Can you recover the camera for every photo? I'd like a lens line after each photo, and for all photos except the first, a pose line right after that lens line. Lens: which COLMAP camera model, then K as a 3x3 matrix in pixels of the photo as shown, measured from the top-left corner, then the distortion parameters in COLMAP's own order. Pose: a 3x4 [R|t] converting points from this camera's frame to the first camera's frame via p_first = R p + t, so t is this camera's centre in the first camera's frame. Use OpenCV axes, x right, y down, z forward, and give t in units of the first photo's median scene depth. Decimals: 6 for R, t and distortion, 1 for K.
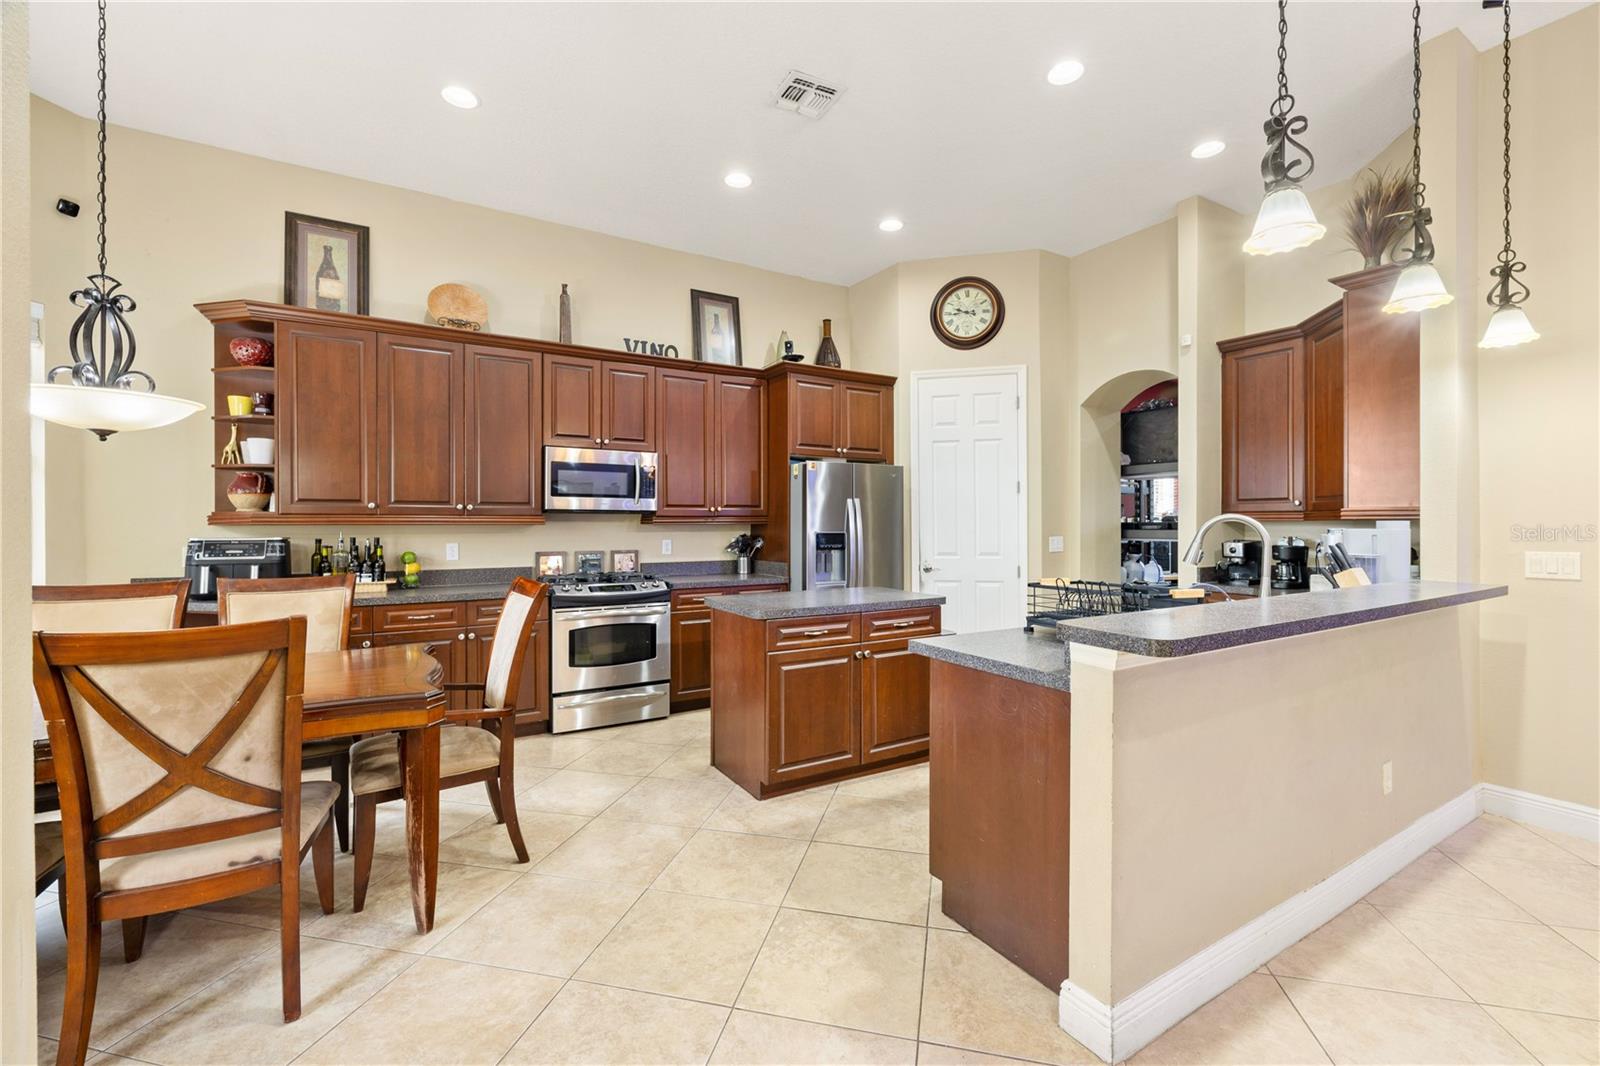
lens RADIAL K [[671.7, 0, 797.5], [0, 671.7, 521.5], [0, 0, 1]] dist [-0.001629, 0.000565]
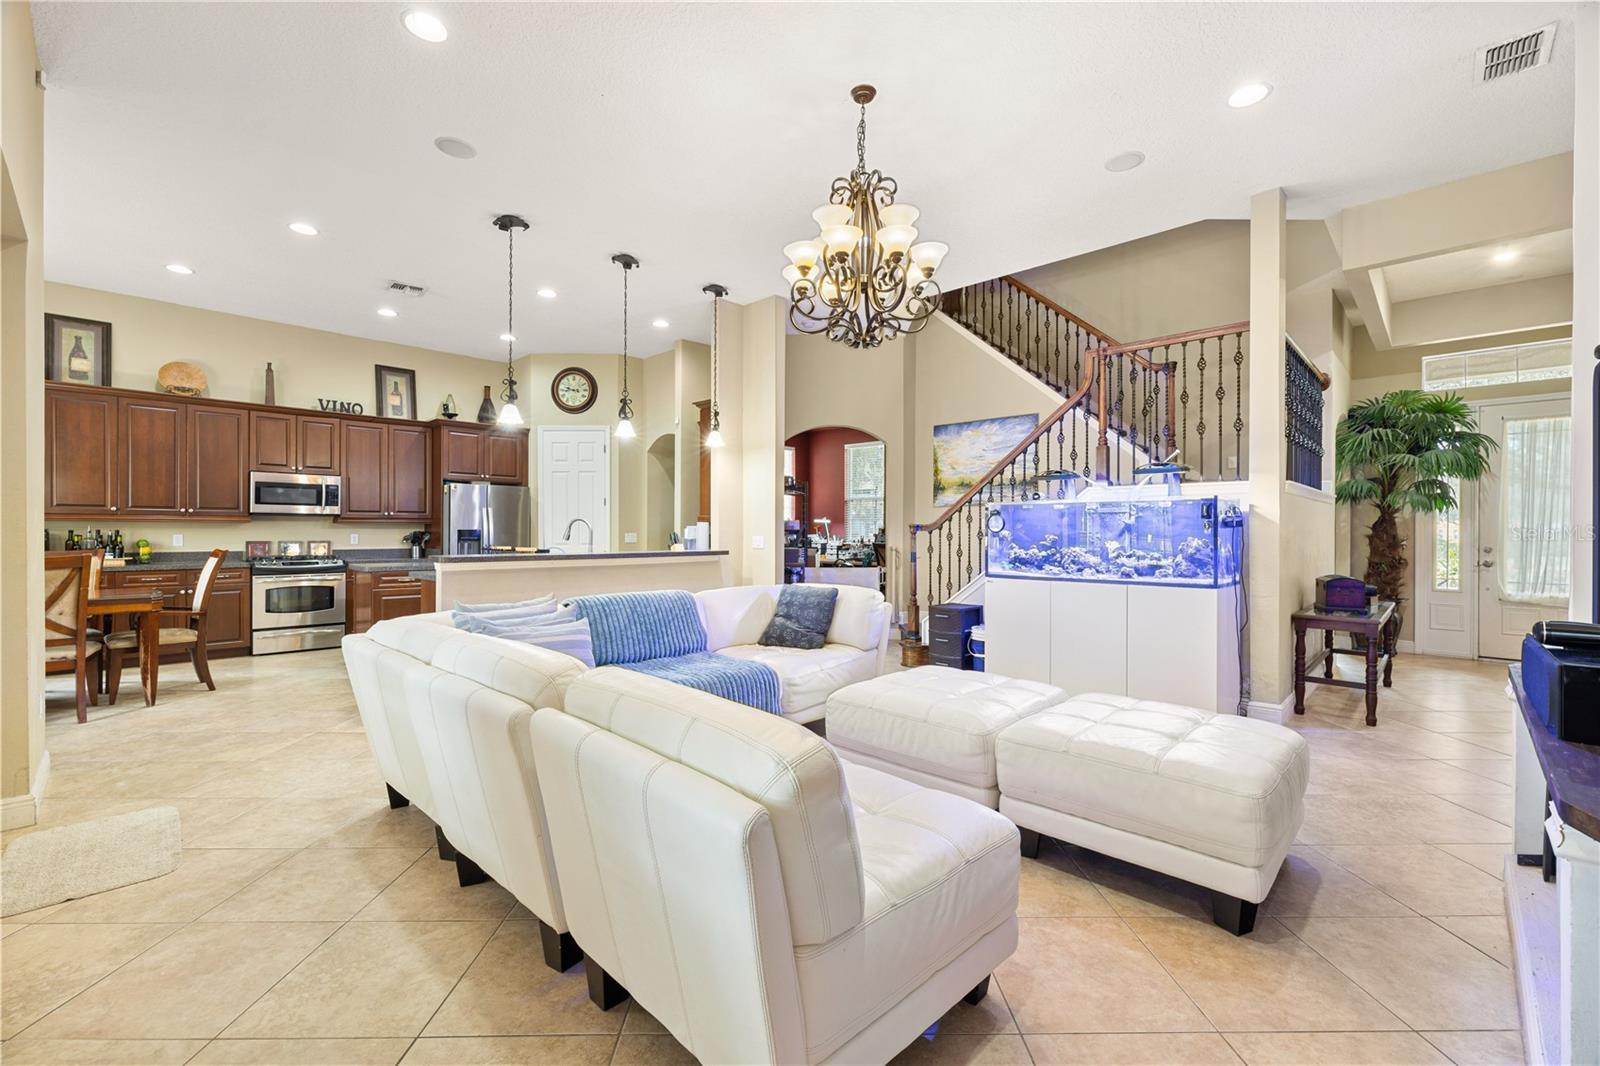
lens RADIAL K [[668.6, 0, 799.6], [0, 668.6, 529.6], [0, 0, 1]] dist [-0.000156, -0.000088]
pose [[0.968384, 0.004283, 0.249429, 0.469446], [-0.004354, 0.999990, -0.000270, 0.016062], [-0.249428, -0.000825, 0.968393, -0.811444]]
